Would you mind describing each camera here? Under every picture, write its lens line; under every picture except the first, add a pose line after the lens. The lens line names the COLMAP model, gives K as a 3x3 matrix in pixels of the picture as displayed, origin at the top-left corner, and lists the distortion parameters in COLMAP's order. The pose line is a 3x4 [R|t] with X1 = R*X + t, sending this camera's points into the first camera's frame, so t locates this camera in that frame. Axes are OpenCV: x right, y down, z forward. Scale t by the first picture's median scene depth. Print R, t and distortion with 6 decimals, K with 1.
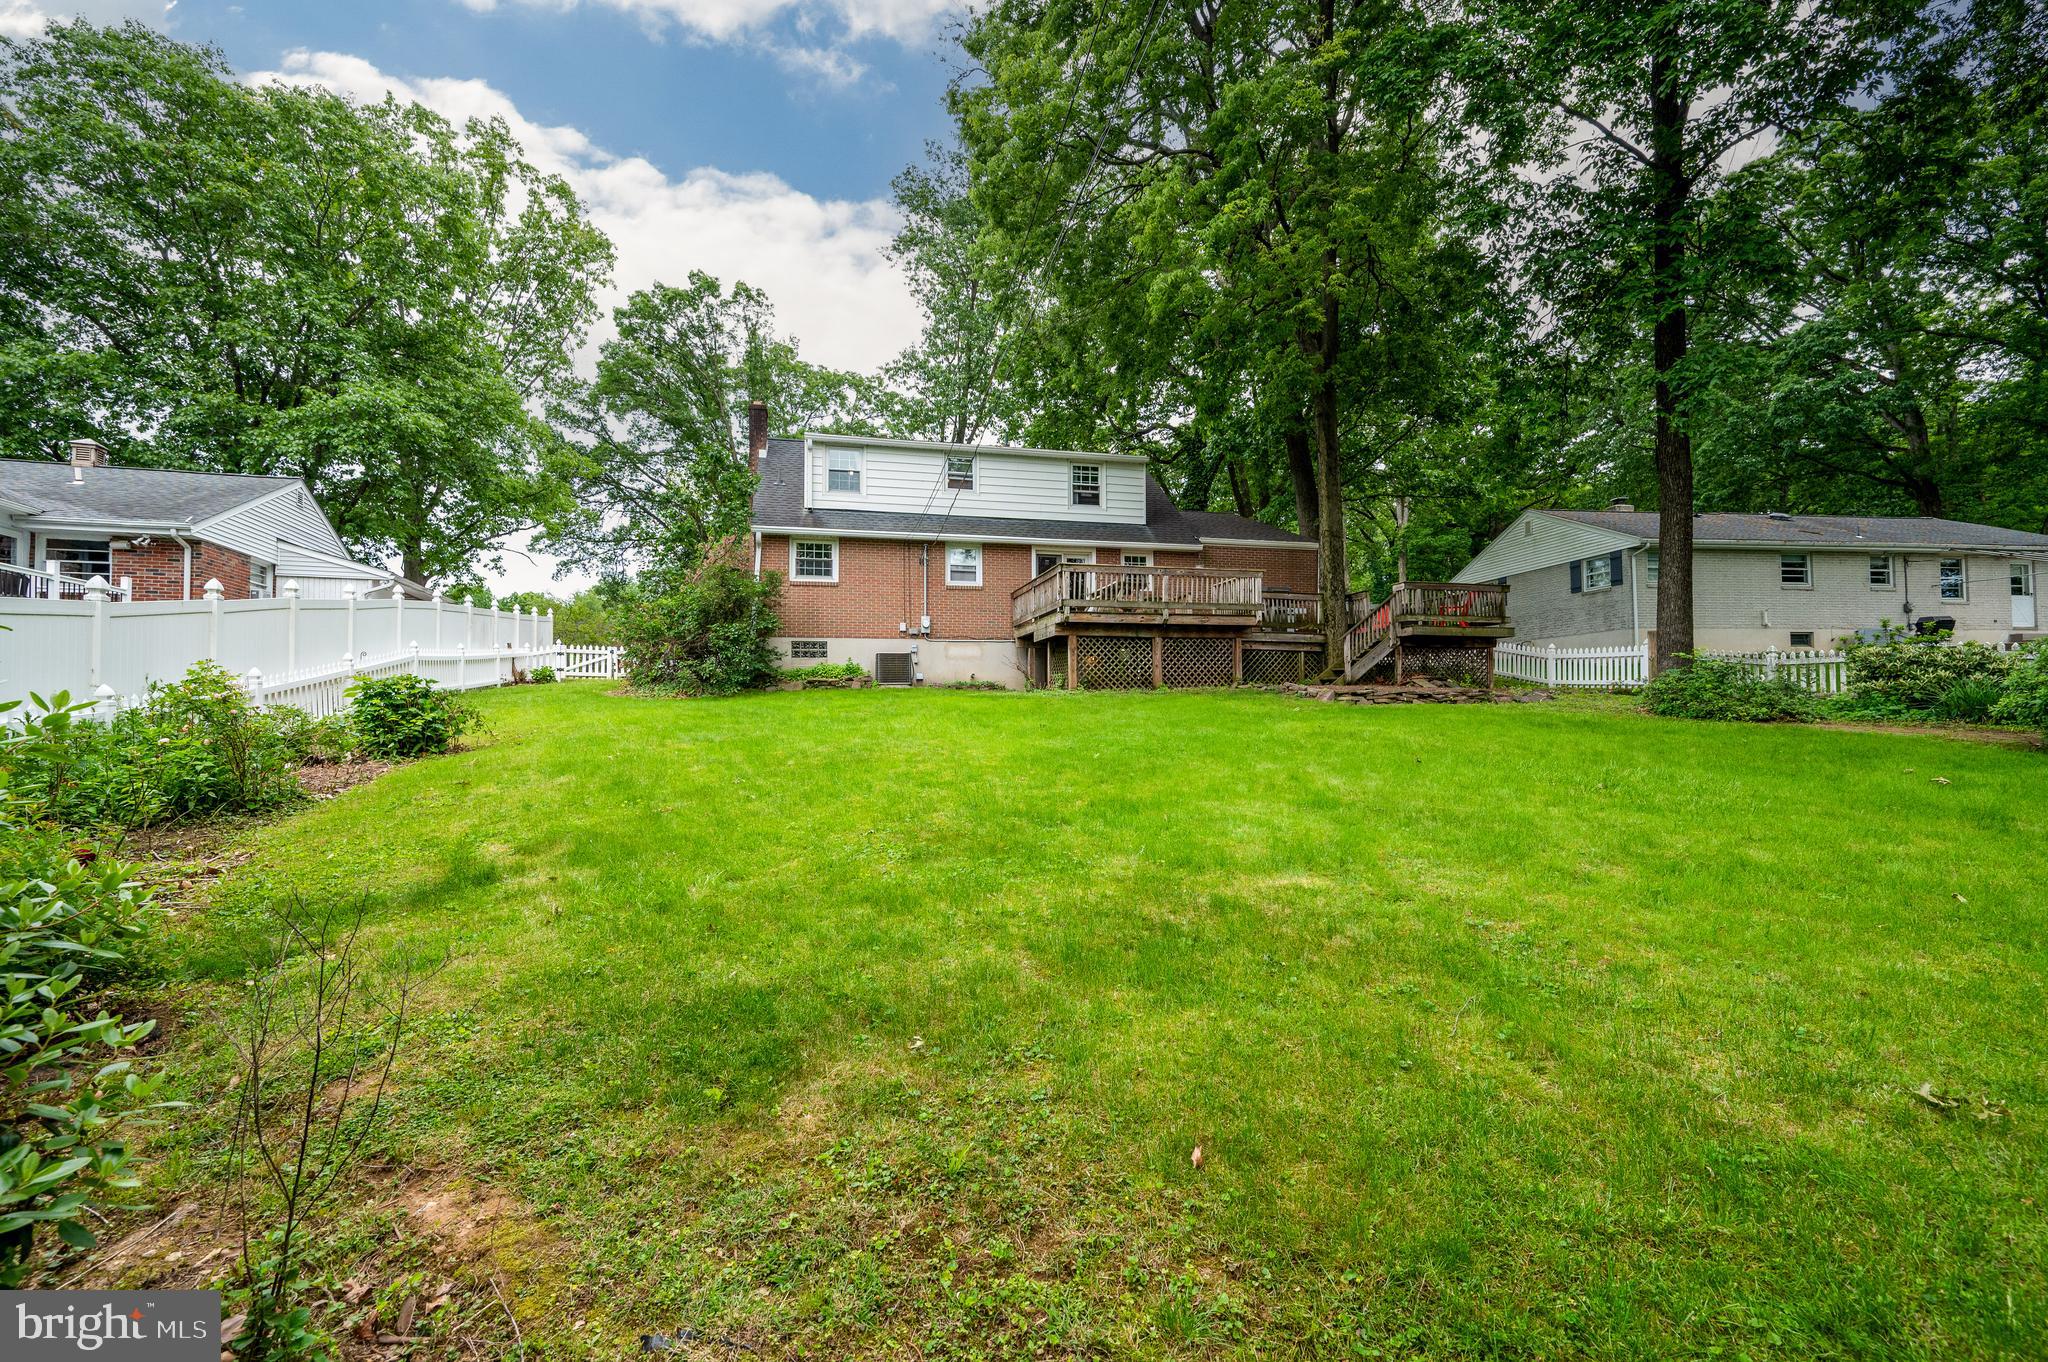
lens RADIAL K [[858.7, 0, 1021.3], [0, 858.7, 659.6], [0, 0, 1]] dist [0.001684, -0.000480]
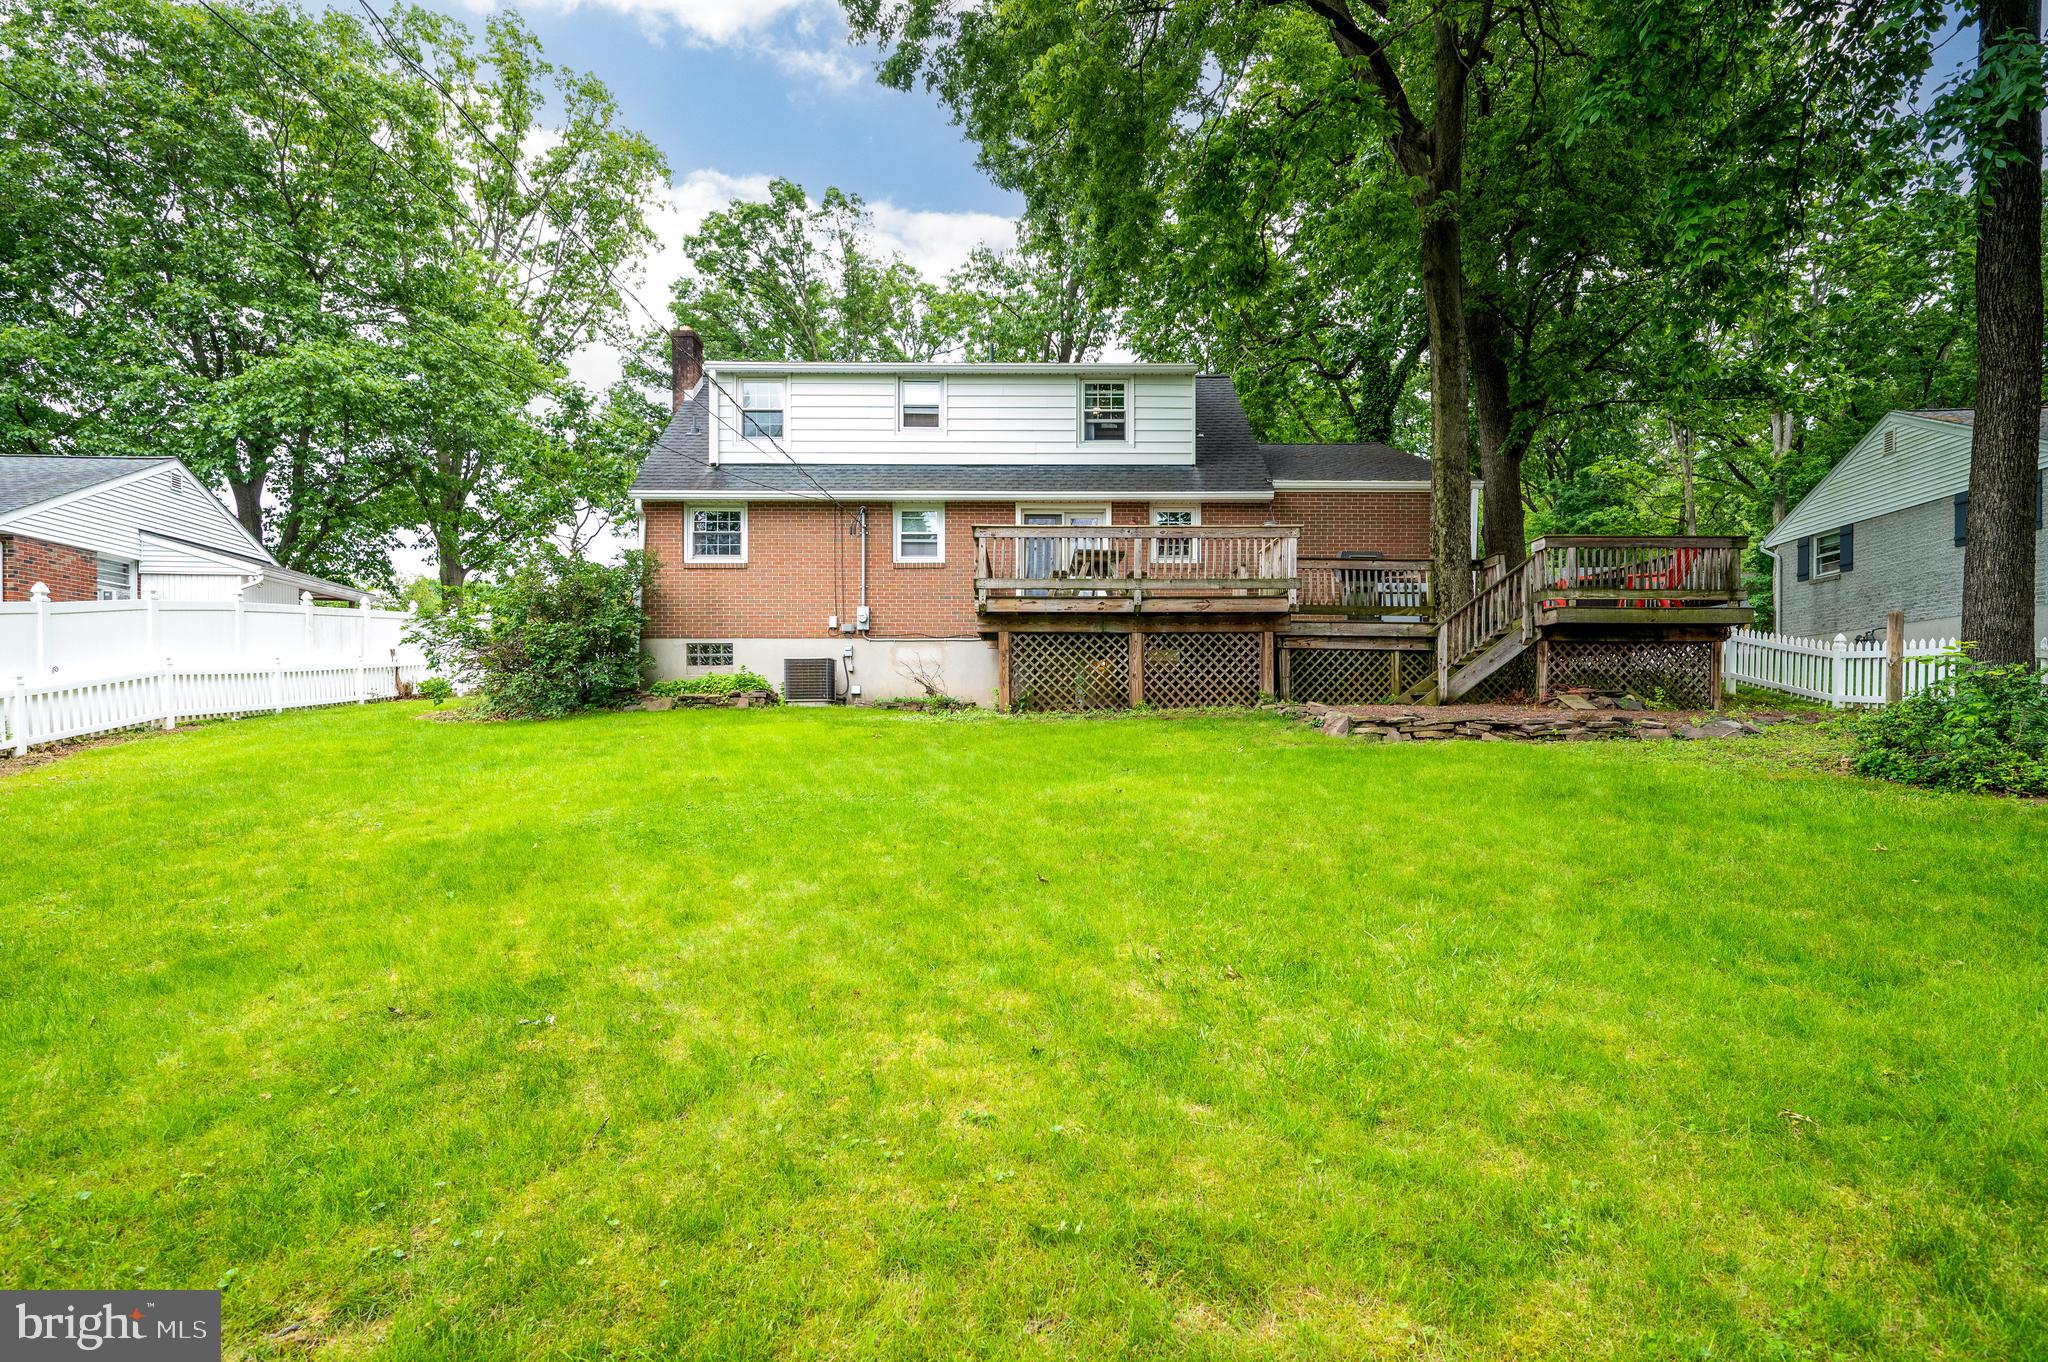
lens RADIAL K [[1080.4, 0, 1025.8], [0, 1080.4, 700.5], [0, 0, 1]] dist [0.001820, 0.001881]
pose [[0.974290, 0.000429, -0.225299, 0.227797], [0.008651, 0.999189, 0.039313, -0.006108], [0.225133, -0.040252, 0.973496, 0.142265]]
